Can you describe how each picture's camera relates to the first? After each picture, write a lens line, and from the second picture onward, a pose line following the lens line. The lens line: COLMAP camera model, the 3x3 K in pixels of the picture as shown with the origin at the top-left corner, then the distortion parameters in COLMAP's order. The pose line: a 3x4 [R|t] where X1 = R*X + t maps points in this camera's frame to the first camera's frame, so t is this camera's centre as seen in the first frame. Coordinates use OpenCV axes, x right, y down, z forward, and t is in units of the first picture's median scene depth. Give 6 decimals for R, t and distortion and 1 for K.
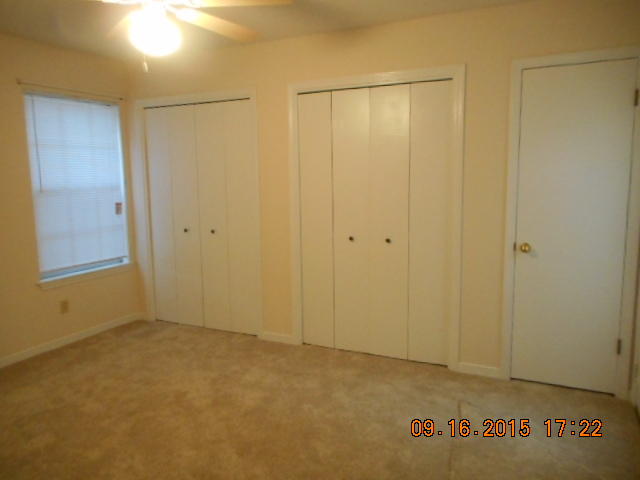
lens RADIAL K [[481.4, 0, 320.6], [0, 481.4, 236.0], [0, 0, 1]] dist [0.007298, 0.004889]
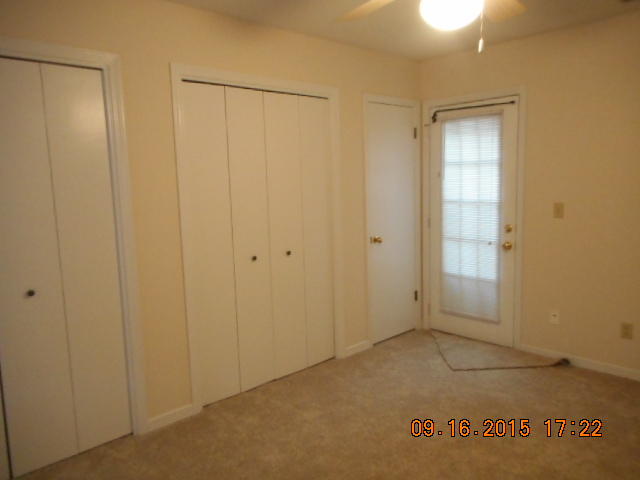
lens RADIAL K [[481.4, 0, 320.4], [0, 481.4, 242.8], [0, 0, 1]] dist [0.007298, 0.004889]
pose [[0.364970, -0.100444, 0.925585, -0.997177], [0.163983, 0.985556, 0.042291, -0.053451], [-0.916464, 0.136346, 0.376170, 0.780612]]
